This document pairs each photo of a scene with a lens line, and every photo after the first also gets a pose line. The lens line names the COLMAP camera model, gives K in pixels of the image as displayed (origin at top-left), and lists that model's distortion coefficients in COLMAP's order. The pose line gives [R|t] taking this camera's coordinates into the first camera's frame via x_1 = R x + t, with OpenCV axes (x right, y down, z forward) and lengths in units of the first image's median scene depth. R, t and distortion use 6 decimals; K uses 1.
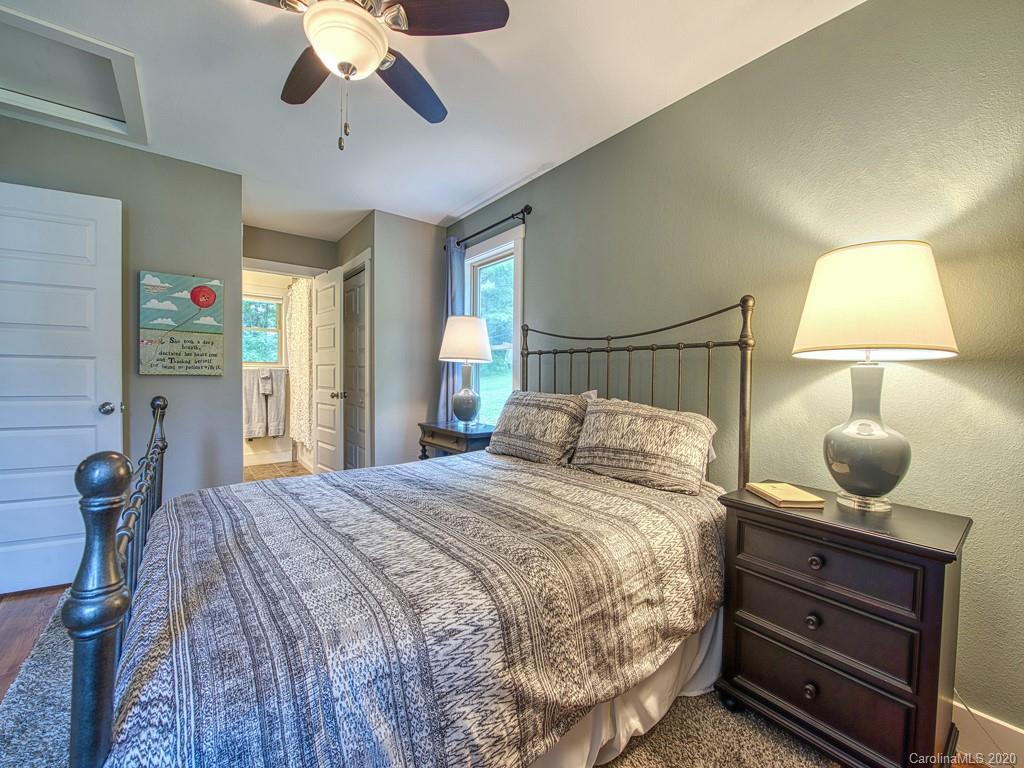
lens RADIAL K [[410.5, 0, 514.7], [0, 410.5, 385.4], [0, 0, 1]] dist [-0.001934, -0.004830]
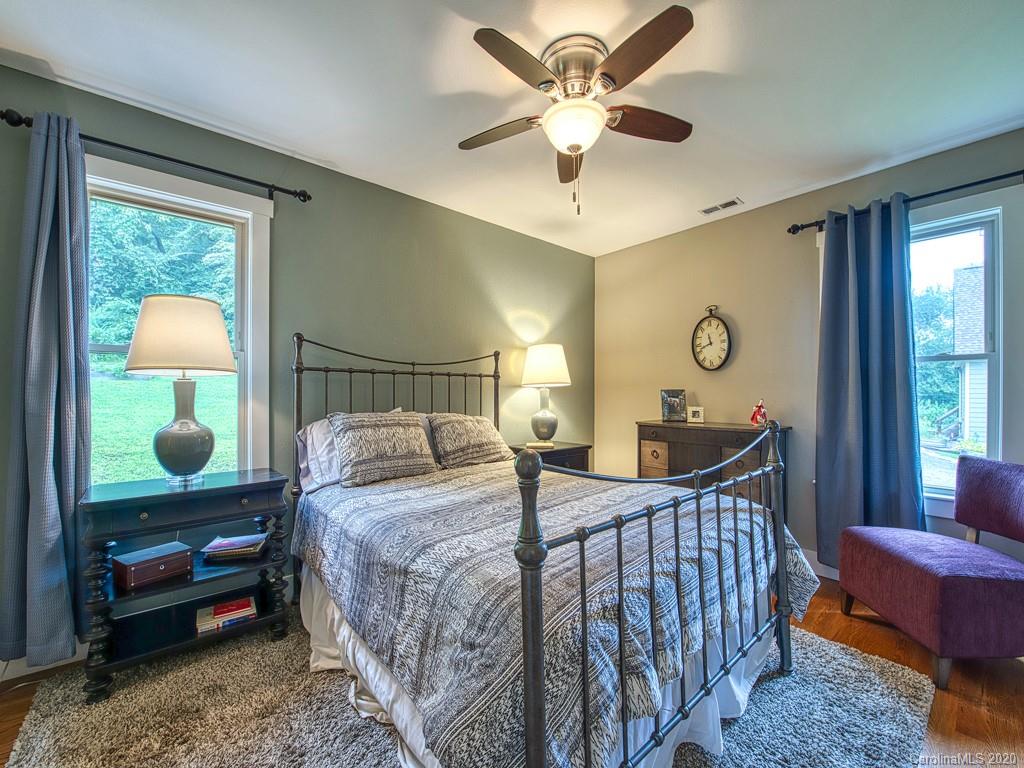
lens RADIAL K [[410.5, 0, 514.7], [0, 410.5, 385.4], [0, 0, 1]] dist [-0.001934, -0.004830]
pose [[-0.047215, 0.011614, 0.998817, -1.007386], [0.028813, 0.999532, -0.010260, -0.030104], [-0.998469, 0.028294, -0.047527, 0.768919]]
